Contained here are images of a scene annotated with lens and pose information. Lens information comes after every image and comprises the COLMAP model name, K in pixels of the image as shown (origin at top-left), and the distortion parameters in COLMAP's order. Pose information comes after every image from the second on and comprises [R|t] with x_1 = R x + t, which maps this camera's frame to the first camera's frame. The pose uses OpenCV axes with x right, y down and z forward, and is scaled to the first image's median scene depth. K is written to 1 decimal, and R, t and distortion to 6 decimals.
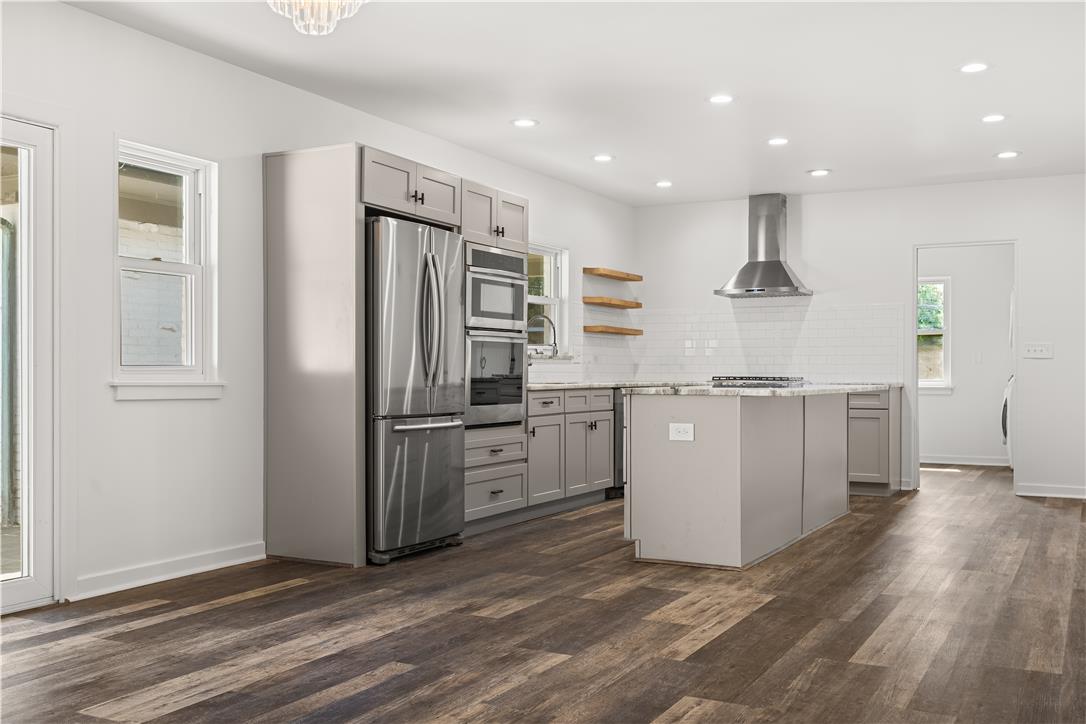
lens RADIAL K [[1045.7, 0, 543.1], [0, 1045.7, 373.7], [0, 0, 1]] dist [0.031424, 0.000000]
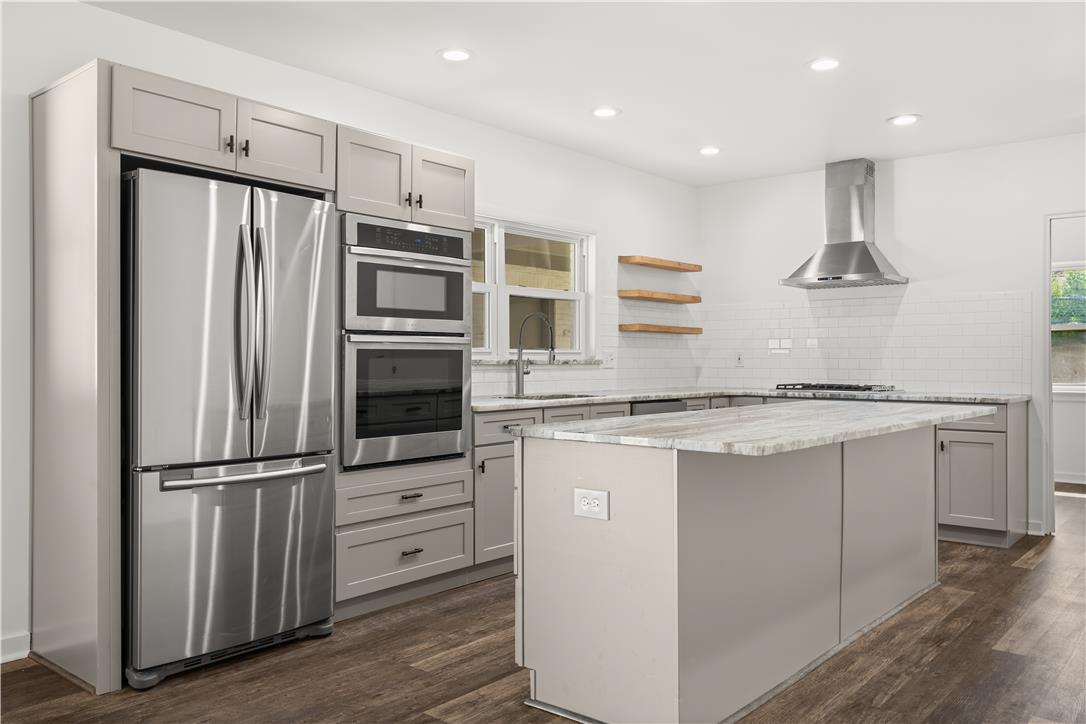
lens RADIAL K [[858.7, 0, 541.9], [0, 858.7, 358.3], [0, 0, 1]] dist [0.006903, 0.017514]
pose [[0.977614, -0.002344, -0.210395, 0.193195], [0.001573, 0.999991, -0.003834, -0.024091], [0.210402, 0.003417, 0.977609, 0.470960]]
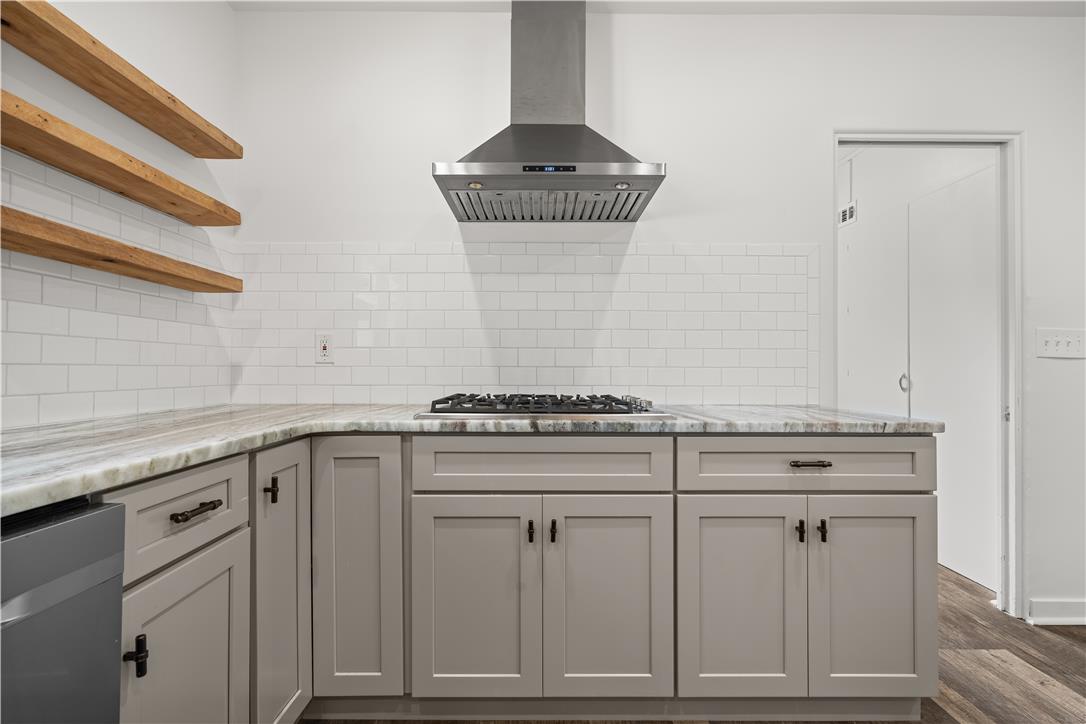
lens RADIAL K [[485.1, 0, 542.7], [0, 485.1, 365.8], [0, 0, 1]] dist [-0.001210, 0.001775]
pose [[0.883827, 0.000853, 0.467813, 0.185402], [0.001419, 0.999989, -0.004503, -0.012990], [-0.467811, 0.004644, 0.883816, 1.311165]]
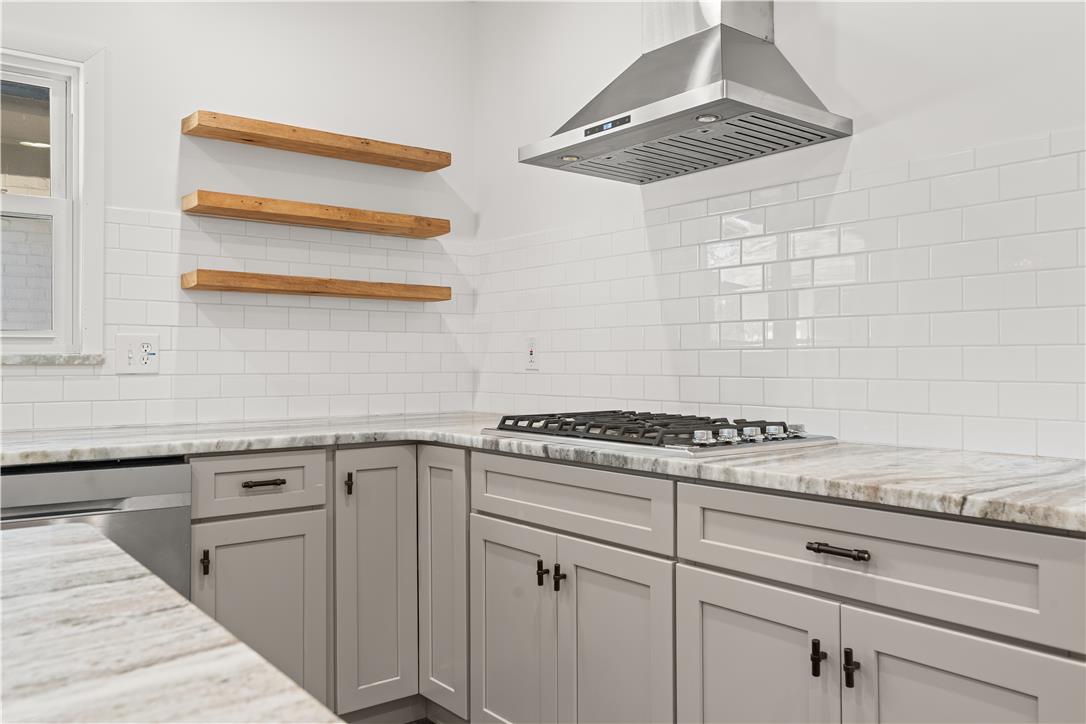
lens RADIAL K [[858.7, 0, 542.6], [0, 858.7, 362.7], [0, 0, 1]] dist [0.006903, 0.017514]
pose [[0.916678, -0.003525, -0.399612, 0.435127], [0.003296, 0.999994, -0.001260, -0.020568], [0.399614, -0.000162, 0.916684, 1.195258]]
